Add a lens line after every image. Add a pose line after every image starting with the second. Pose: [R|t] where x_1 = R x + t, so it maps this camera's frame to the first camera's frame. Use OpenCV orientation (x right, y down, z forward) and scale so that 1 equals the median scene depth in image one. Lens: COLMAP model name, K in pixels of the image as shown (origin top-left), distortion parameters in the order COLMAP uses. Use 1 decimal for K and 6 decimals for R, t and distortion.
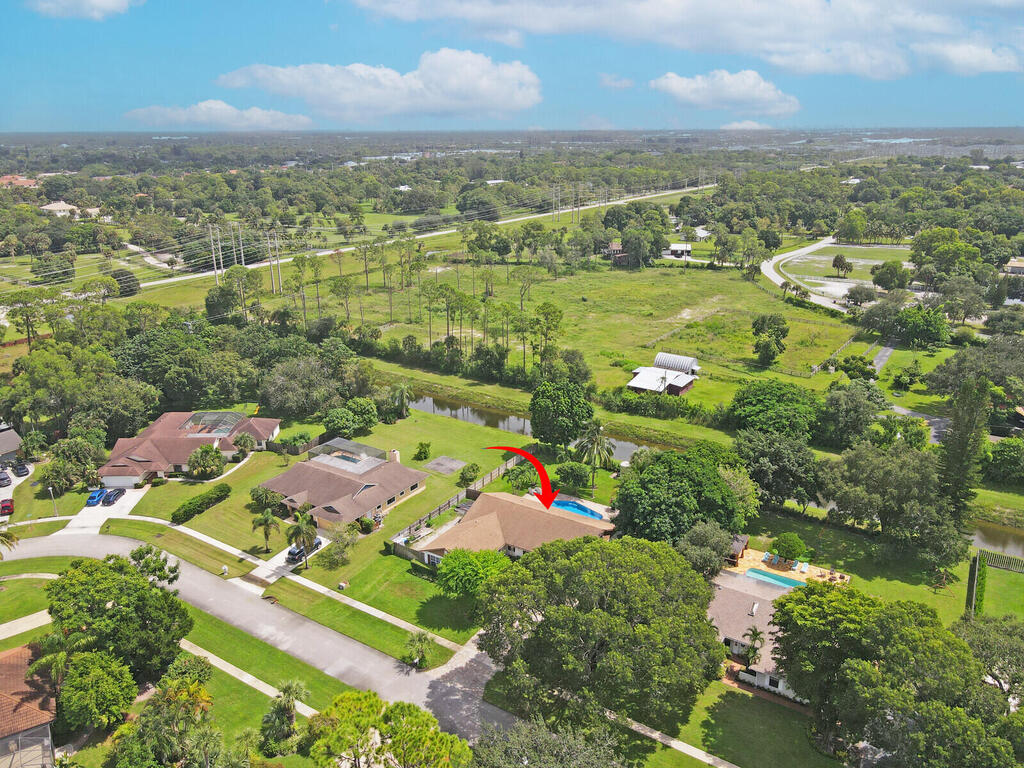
lens RADIAL K [[769.3, 0, 512.0], [0, 769.3, 384.0], [0, 0, 1]] dist [-0.000898, 0.048940]
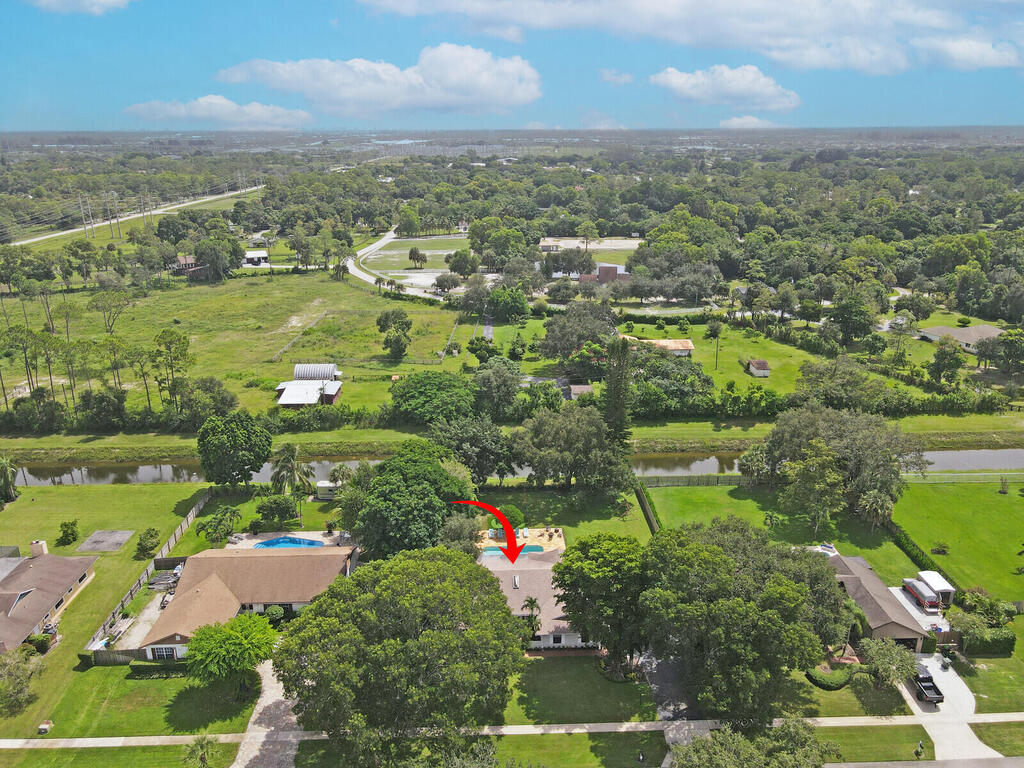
lens RADIAL K [[769.3, 0, 512.0], [0, 769.3, 384.0], [0, 0, 1]] dist [-0.000898, 0.048940]
pose [[0.823974, -0.183467, 0.536104, -0.110686], [0.184221, 0.981469, 0.052740, -0.018315], [-0.535845, 0.055305, 0.842503, 0.044657]]
